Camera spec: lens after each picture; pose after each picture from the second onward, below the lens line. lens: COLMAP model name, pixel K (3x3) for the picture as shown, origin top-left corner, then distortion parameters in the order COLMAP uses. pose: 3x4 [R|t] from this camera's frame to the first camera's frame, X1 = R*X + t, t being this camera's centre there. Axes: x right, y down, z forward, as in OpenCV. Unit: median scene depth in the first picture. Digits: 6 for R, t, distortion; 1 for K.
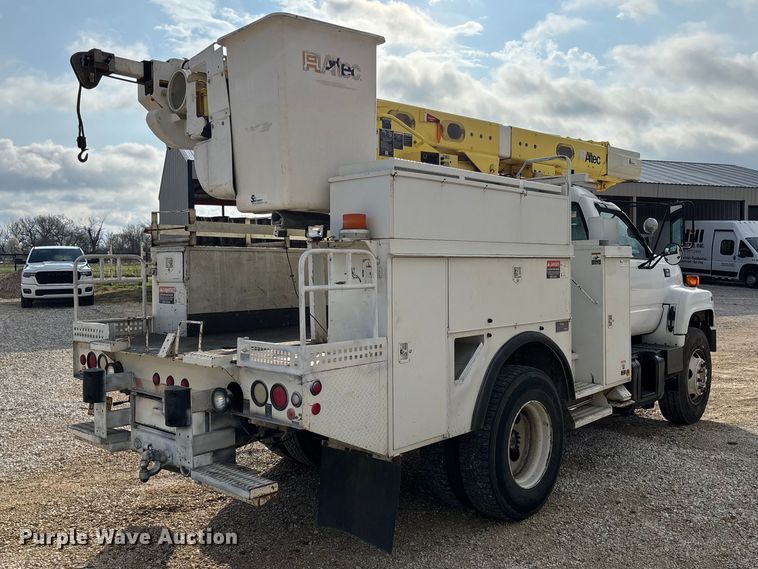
lens RADIAL K [[691.6, 0, 362.4], [0, 691.6, 280.7], [0, 0, 1]] dist [0.066178, -0.006139]
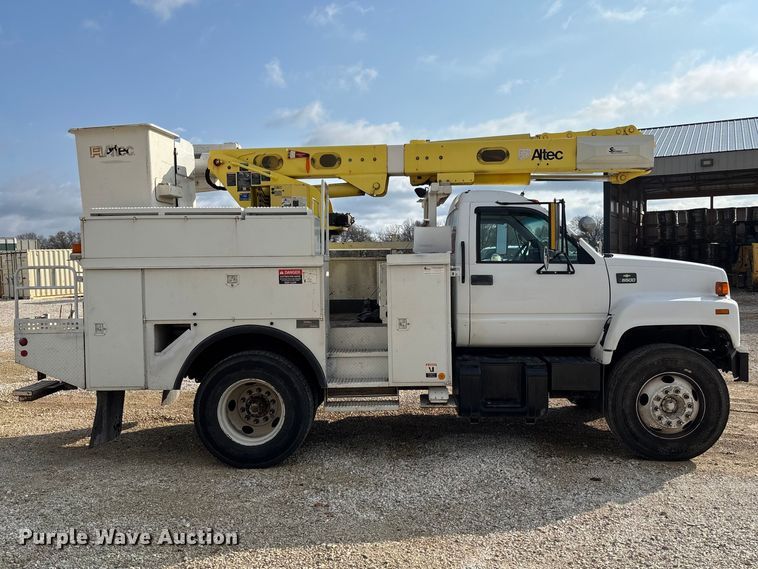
lens RADIAL K [[653.6, 0, 379.0], [0, 653.6, 284.5], [0, 0, 1]] dist [0.132669, -0.287970]
pose [[0.662666, 0.020532, -0.748634, 1.413166], [-0.006356, 0.999742, 0.021792, -0.032180], [0.748888, -0.009682, 0.662626, 0.405162]]
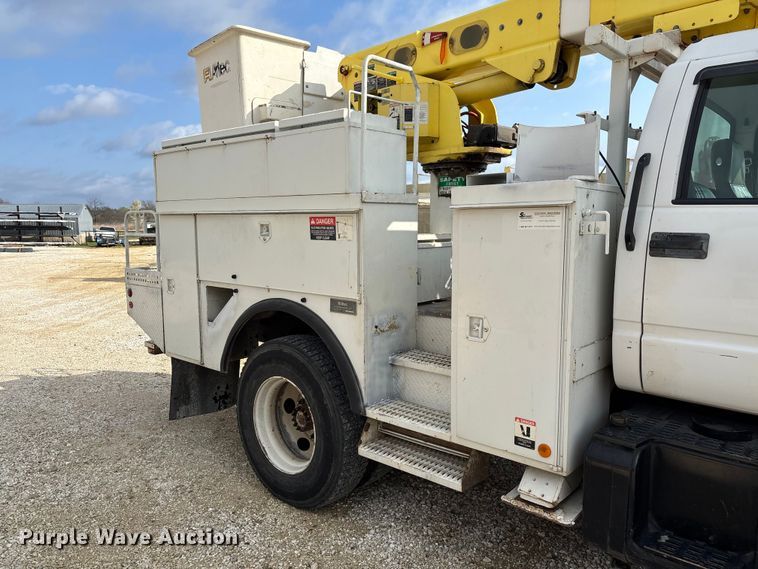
lens RADIAL K [[573.3, 0, 381.6], [0, 573.3, 286.8], [0, 0, 1]] dist [0.078806, -0.104403]
pose [[0.016108, 0.117953, -0.992888, 1.029387], [-0.020281, 0.992852, 0.117620, -0.031344], [0.999665, 0.018242, 0.018386, 1.202617]]
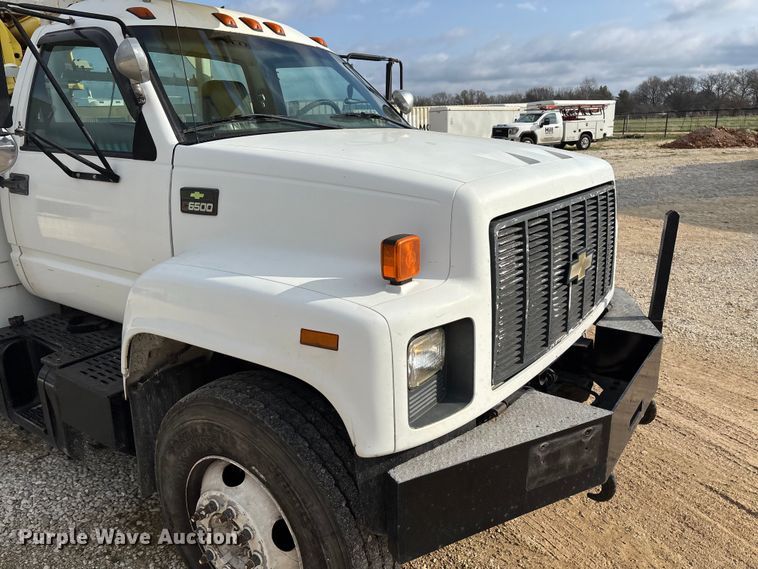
lens RADIAL K [[577.5, 0, 383.3], [0, 577.5, 288.1], [0, 0, 1]] dist [0.021536, -0.007781]
pose [[0.130082, 0.275498, -0.952460, 1.213560], [-0.006477, 0.960838, 0.277037, -0.081398], [0.991482, -0.029869, 0.126772, 1.769231]]
